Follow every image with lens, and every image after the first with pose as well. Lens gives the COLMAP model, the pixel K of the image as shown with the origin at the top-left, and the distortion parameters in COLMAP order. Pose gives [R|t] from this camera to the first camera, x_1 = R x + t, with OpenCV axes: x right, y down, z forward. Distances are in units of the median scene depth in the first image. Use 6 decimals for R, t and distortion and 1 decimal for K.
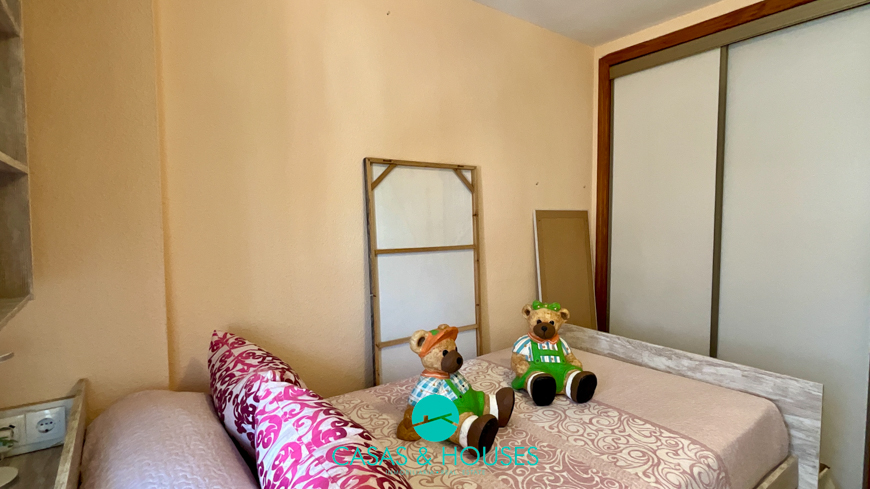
lens RADIAL K [[434.5, 0, 435.0], [0, 434.5, 244.5], [0, 0, 1]] dist [-0.001167, 0.002016]
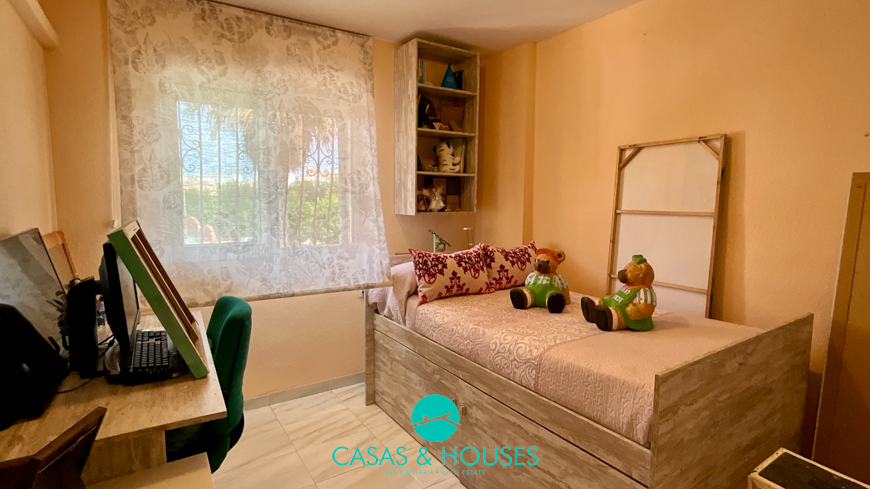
lens RADIAL K [[434.5, 0, 435.0], [0, 434.5, 244.5], [0, 0, 1]] dist [-0.001167, 0.002016]
pose [[-0.045658, 0.113343, -0.992506, 1.331074], [-0.050994, 0.991983, 0.115629, -0.010279], [0.997655, 0.055891, -0.039513, 0.445619]]
